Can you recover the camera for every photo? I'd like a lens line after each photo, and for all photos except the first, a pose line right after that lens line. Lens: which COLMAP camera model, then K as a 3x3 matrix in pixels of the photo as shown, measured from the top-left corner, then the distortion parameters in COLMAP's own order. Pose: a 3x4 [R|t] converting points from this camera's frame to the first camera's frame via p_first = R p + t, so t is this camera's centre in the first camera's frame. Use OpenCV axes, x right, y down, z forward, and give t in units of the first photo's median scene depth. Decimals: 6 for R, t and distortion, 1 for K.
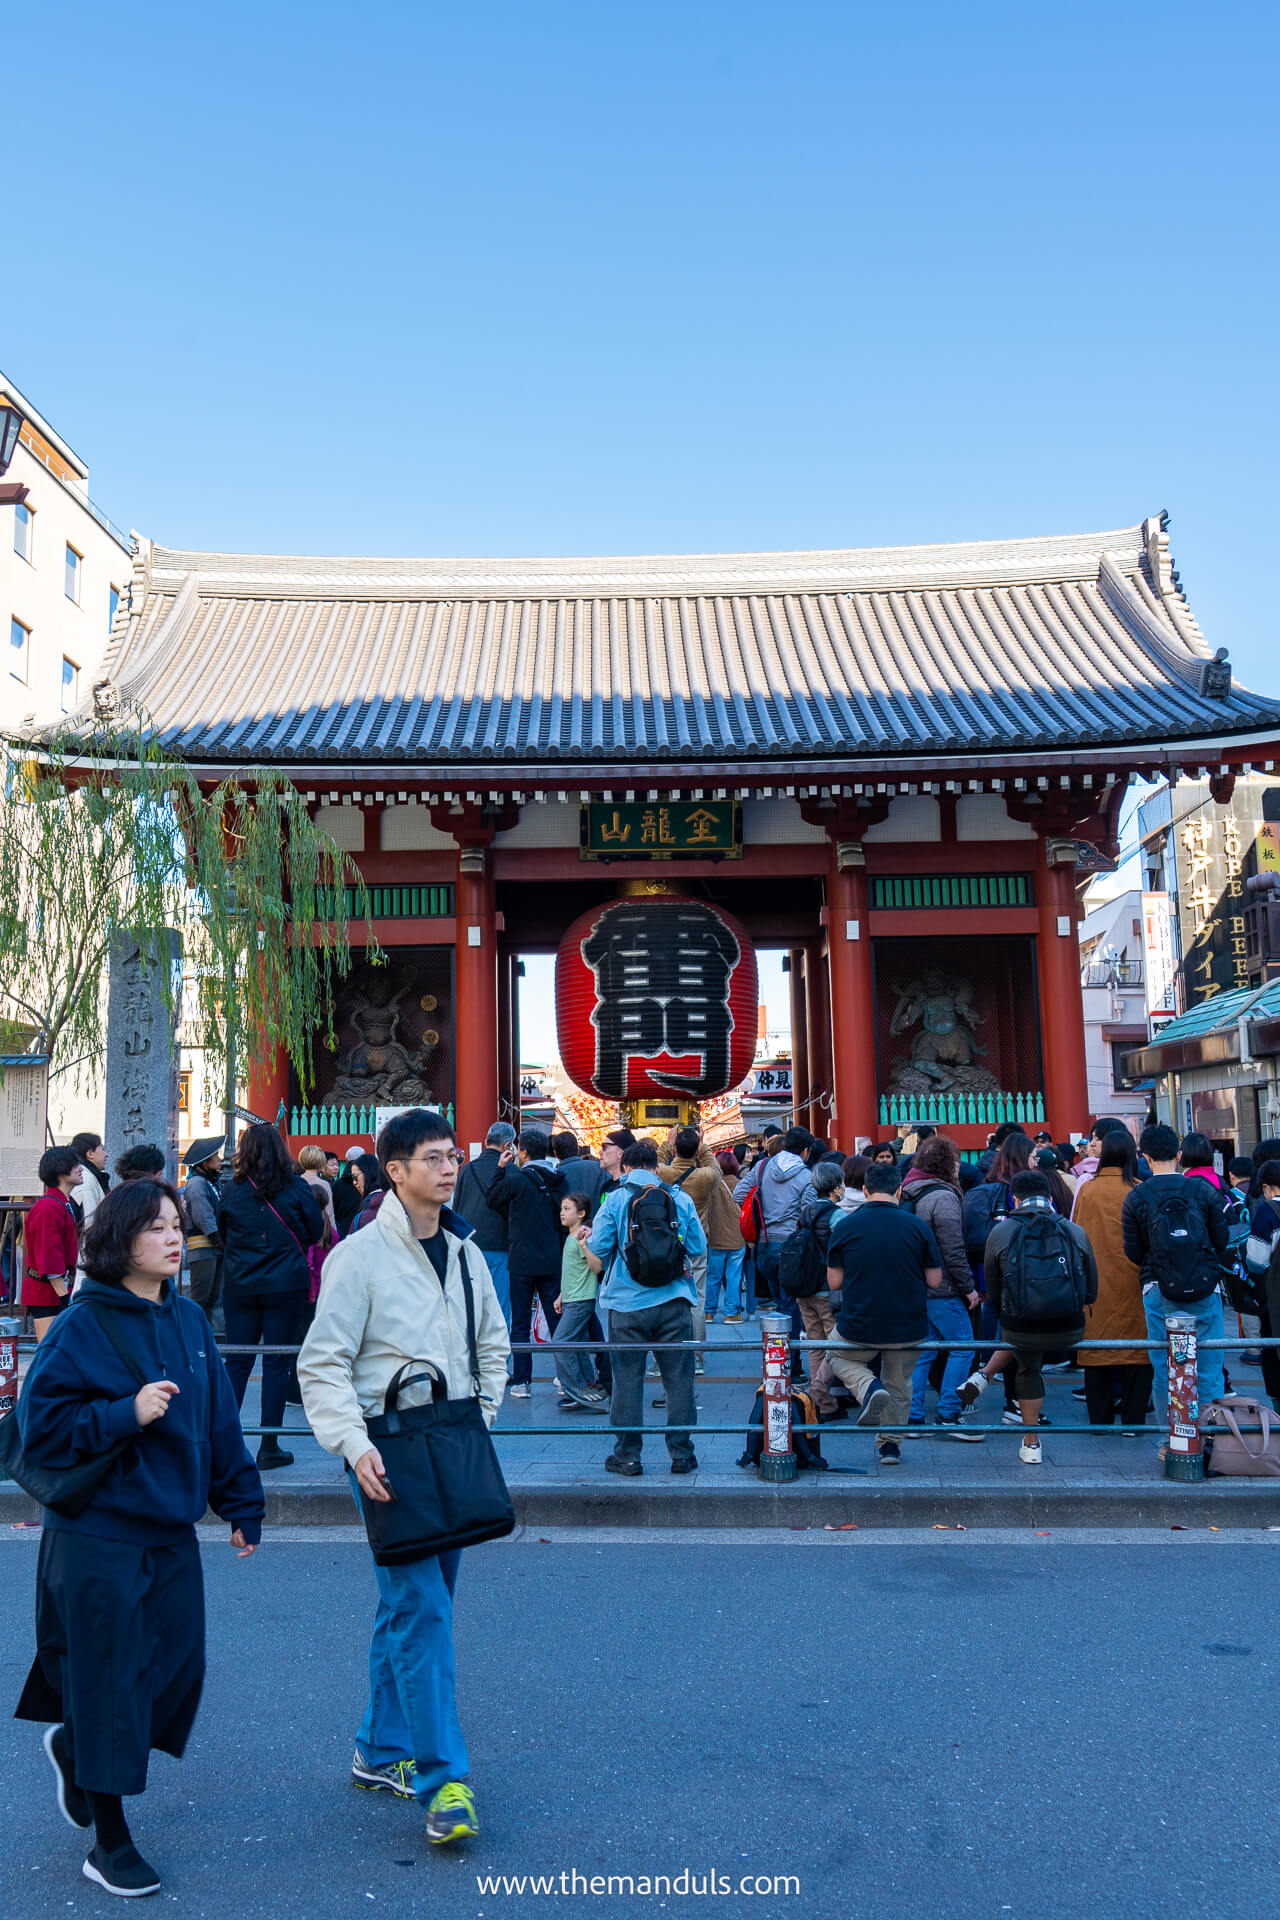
lens RADIAL K [[2679.1, 0, 640.0], [0, 2679.1, 960.0], [0, 0, 1]] dist [0.133823, 0.006389]
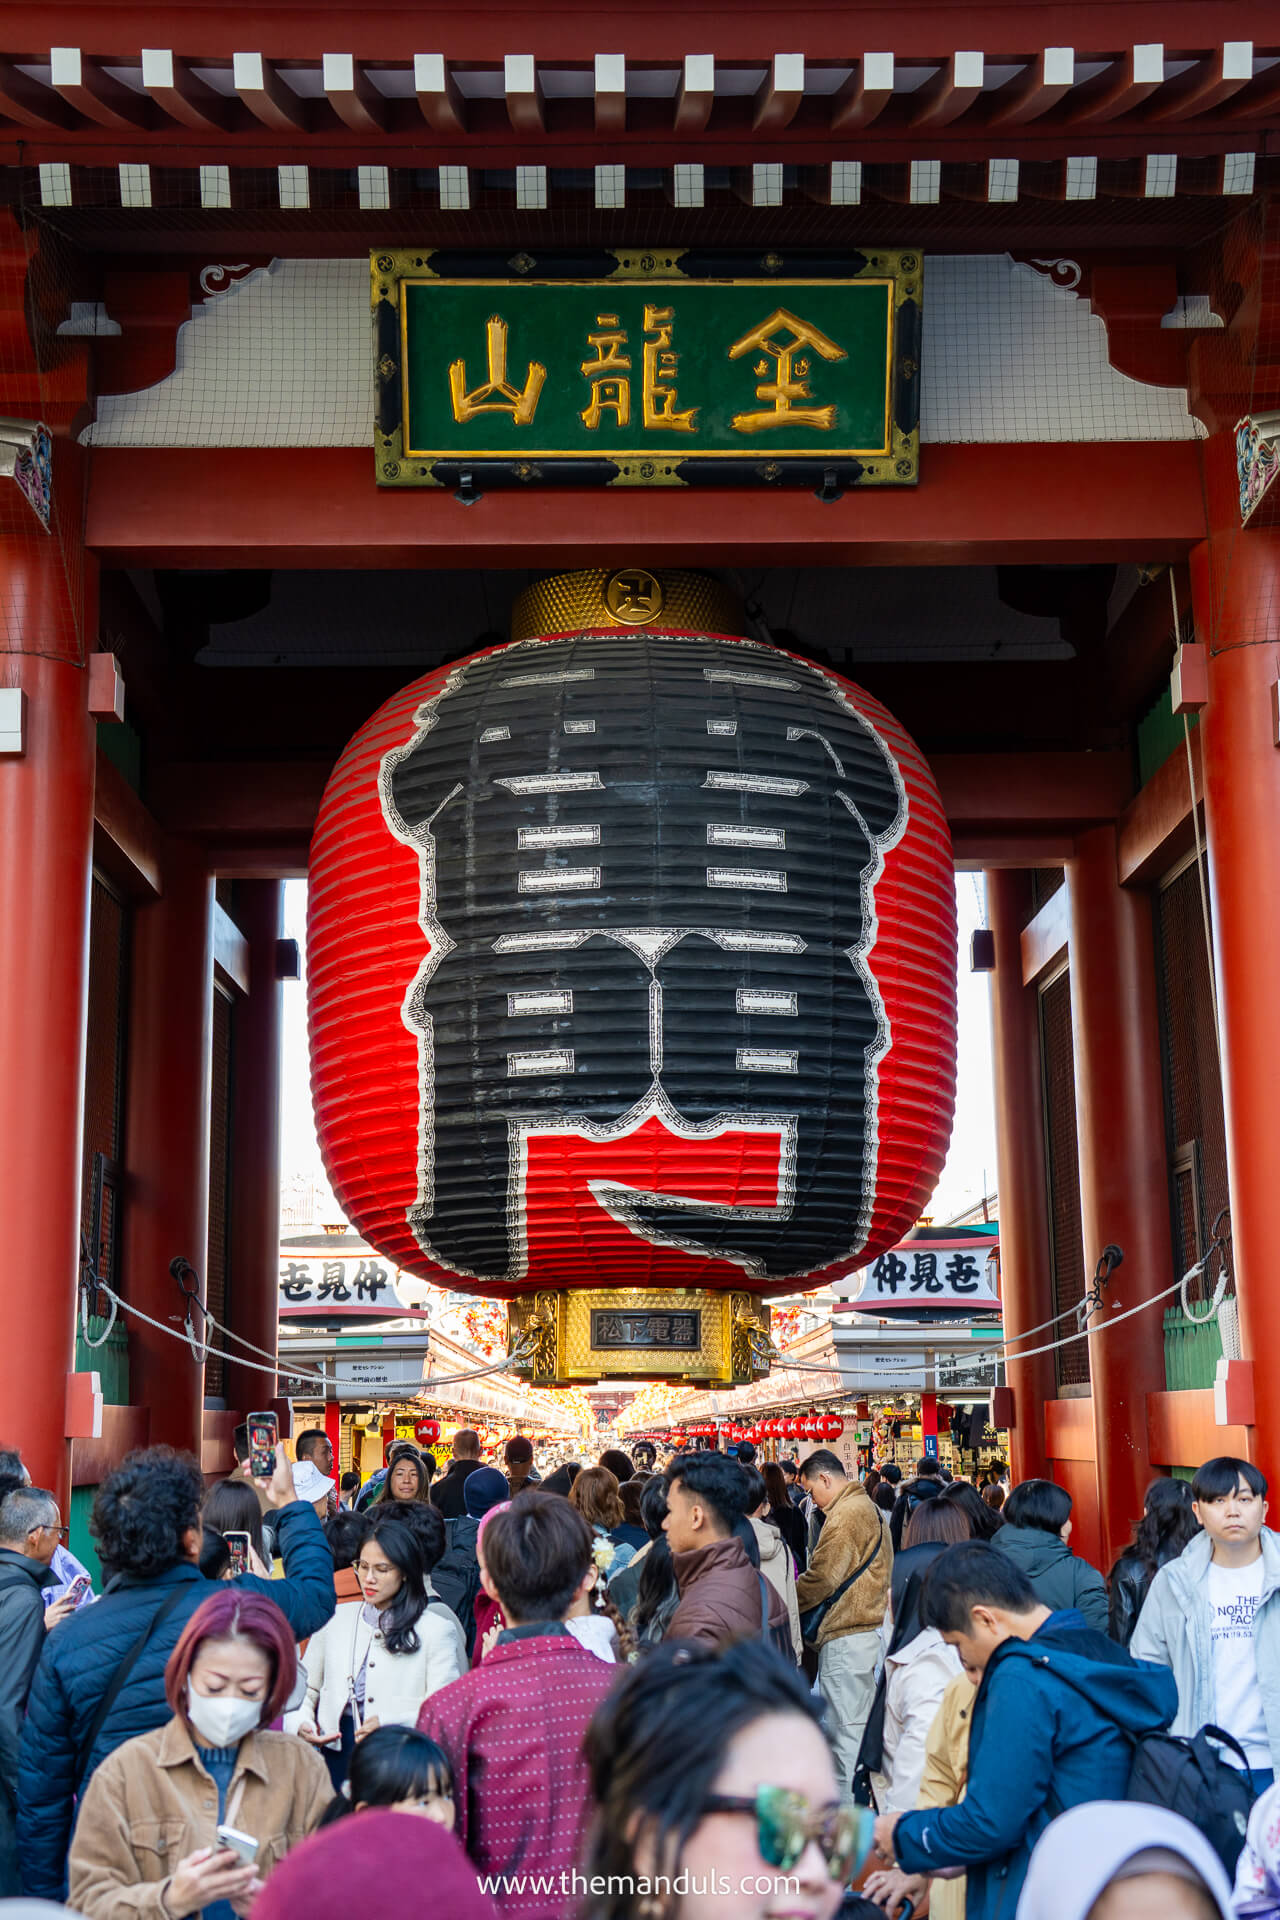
lens RADIAL K [[2679.1, 0, 640.0], [0, 2679.1, 960.0], [0, 0, 1]] dist [0.133823, 0.006389]
pose [[0.999968, 0.005666, -0.005612, 0.009088], [-0.006137, 0.996125, -0.087731, 0.042223], [0.005093, 0.087763, 0.996128, 0.706011]]
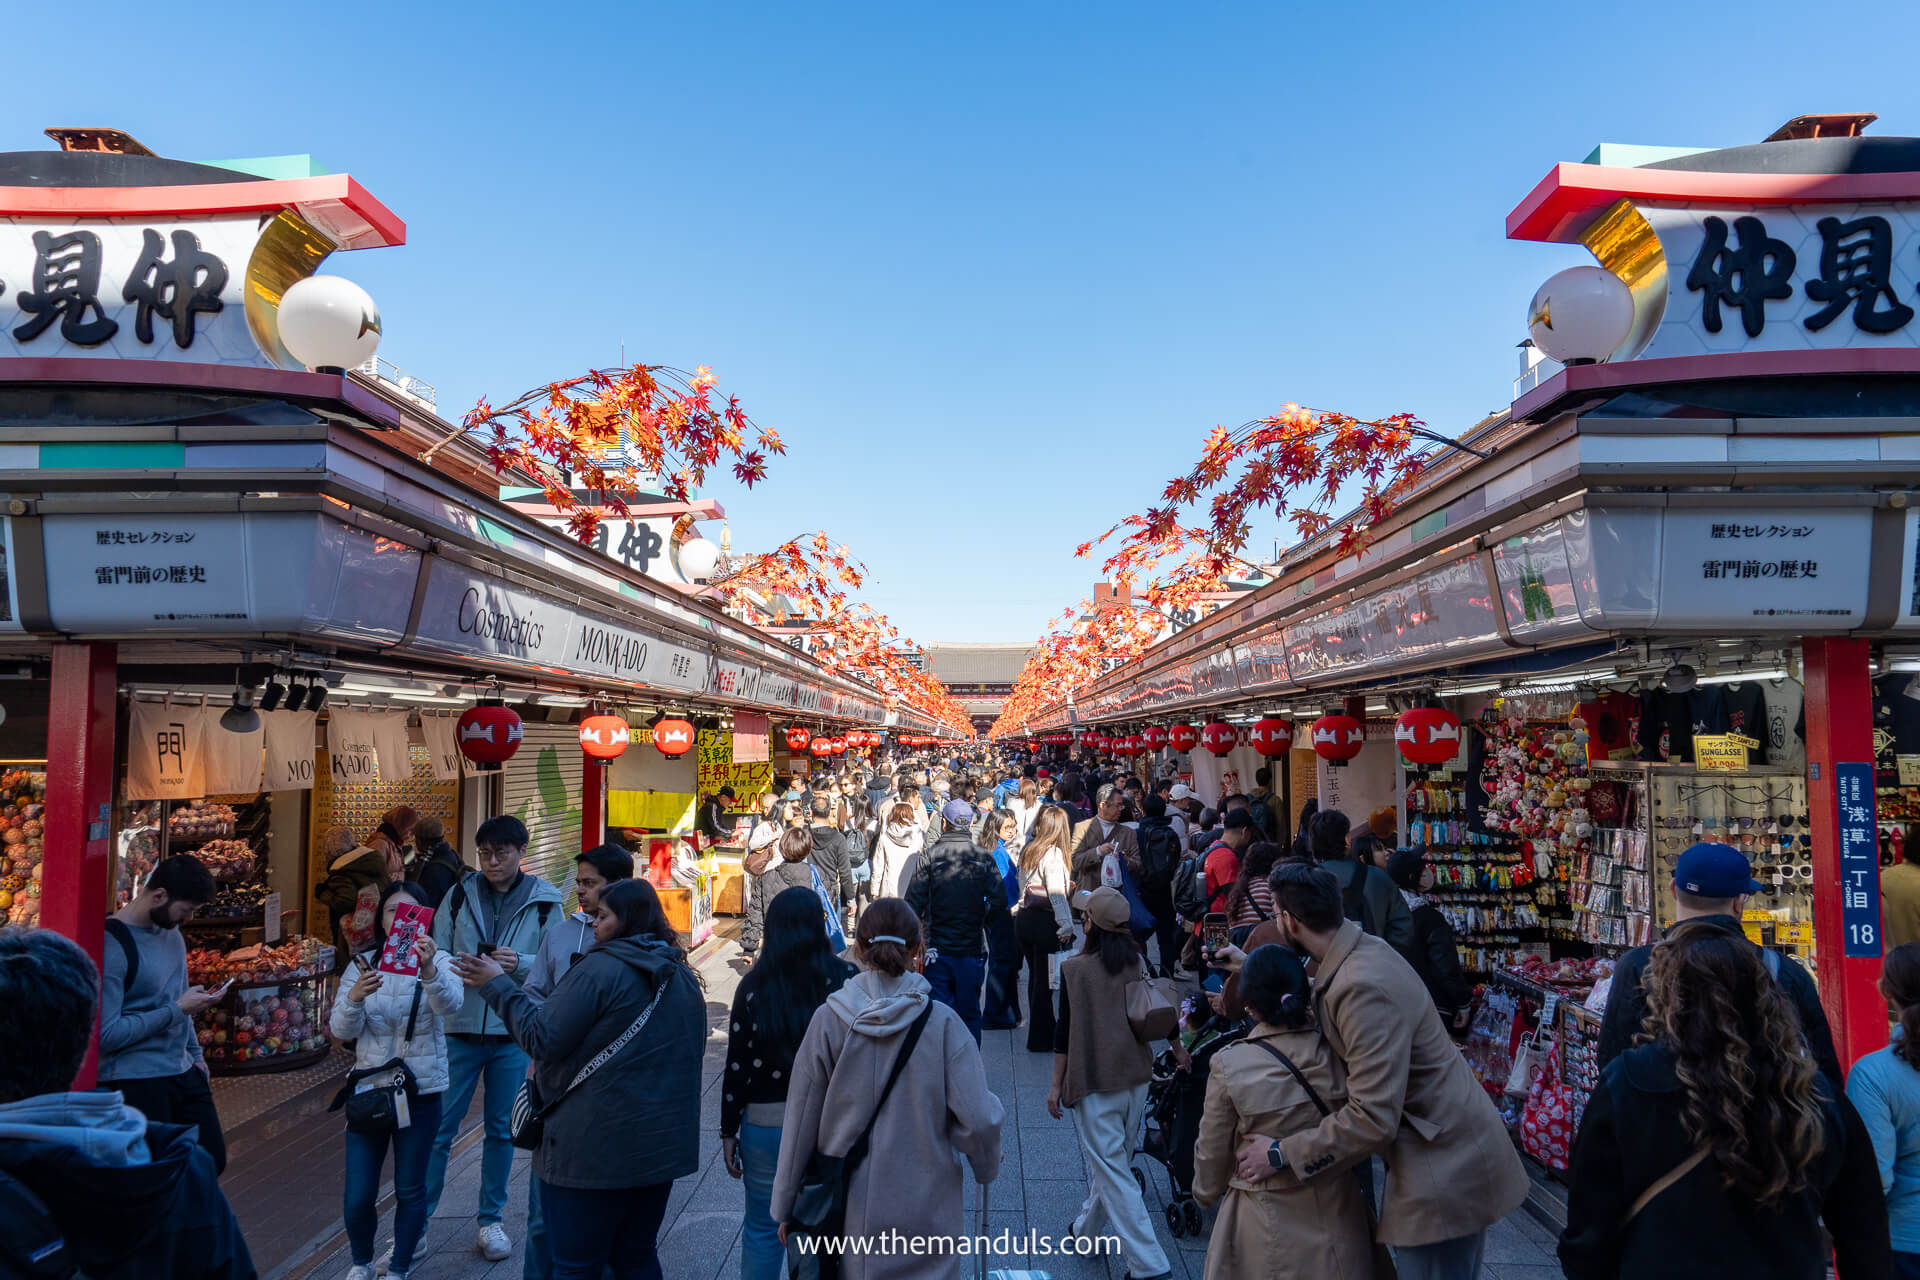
lens RADIAL K [[1469.7, 0, 960.0], [0, 1469.7, 640.0], [0, 0, 1]] dist [0.003999, 0.001404]
pose [[0.999135, 0.018085, -0.037458, 0.009309], [-0.017392, 0.999673, 0.018735, 0.084411], [0.037785, -0.018067, 0.999123, 1.200447]]
